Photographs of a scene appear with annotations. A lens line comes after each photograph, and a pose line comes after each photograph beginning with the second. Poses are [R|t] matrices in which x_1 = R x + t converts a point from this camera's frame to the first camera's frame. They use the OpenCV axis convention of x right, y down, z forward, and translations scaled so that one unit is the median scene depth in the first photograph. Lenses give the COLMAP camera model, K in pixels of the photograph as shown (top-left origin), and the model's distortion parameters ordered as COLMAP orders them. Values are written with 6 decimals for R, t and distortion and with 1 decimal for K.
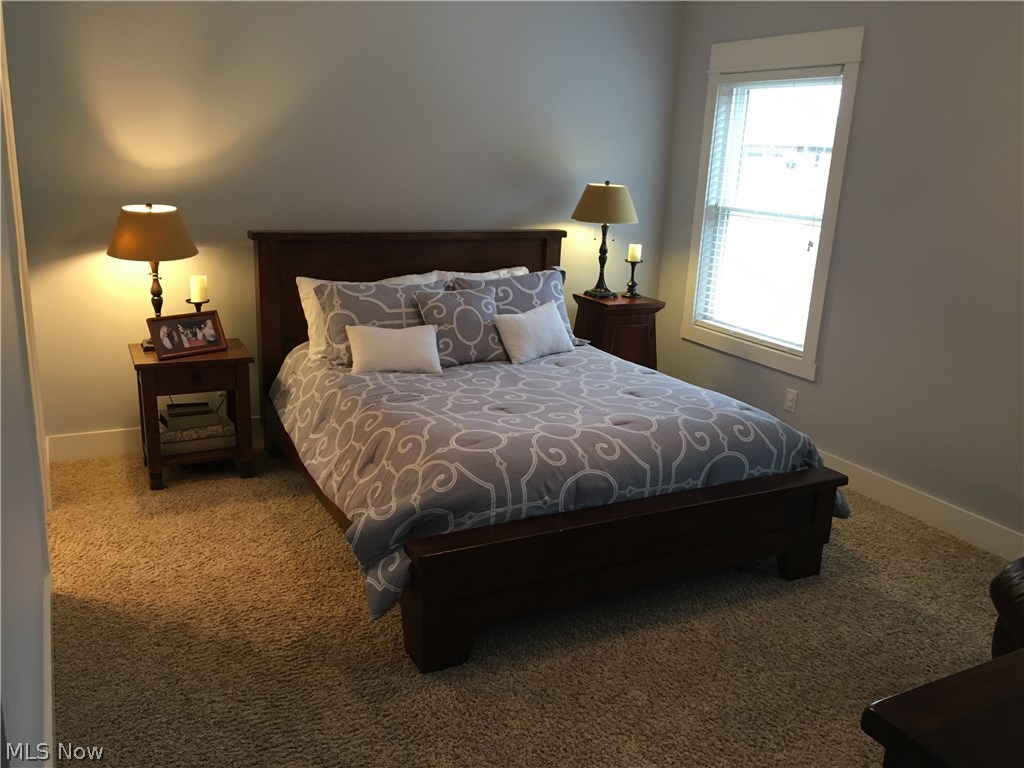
lens RADIAL K [[867.3, 0, 512.3], [0, 867.3, 384.4], [0, 0, 1]] dist [0.052443, -0.050955]
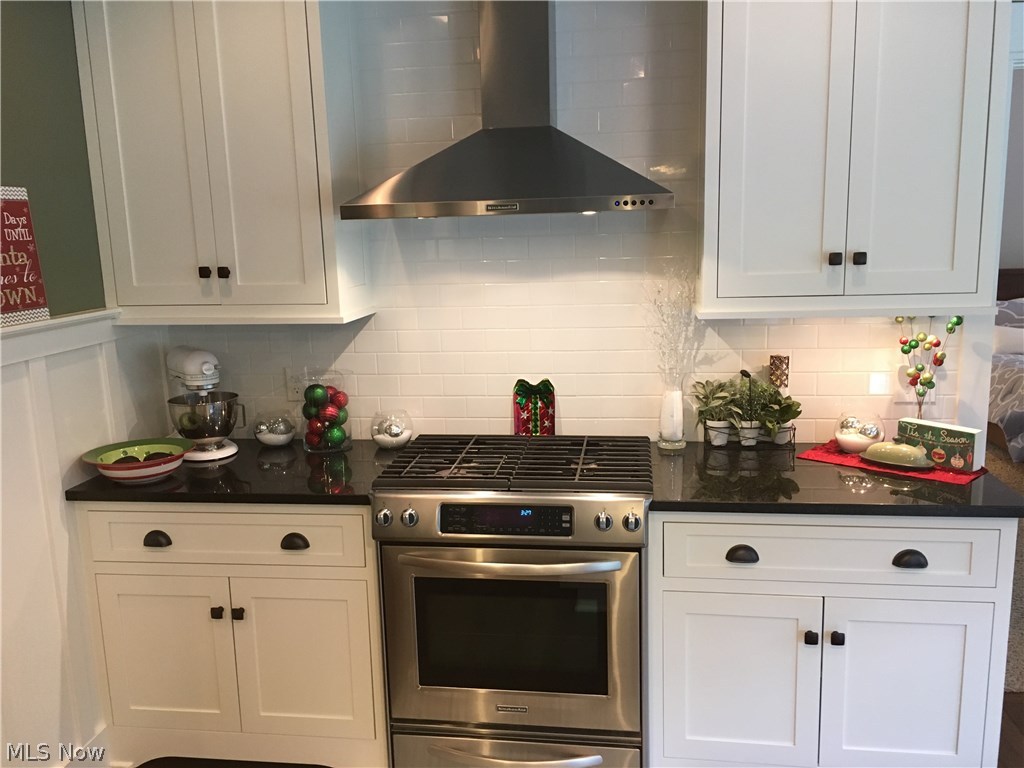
lens RADIAL K [[867.3, 0, 511.4], [0, 867.3, 383.8], [0, 0, 1]] dist [0.052443, -0.050955]
pose [[0.821490, 0.037844, -0.568965, 0.013182], [-0.090919, 0.993723, -0.065176, 0.268651], [0.562927, 0.105271, 0.819775, -0.958152]]
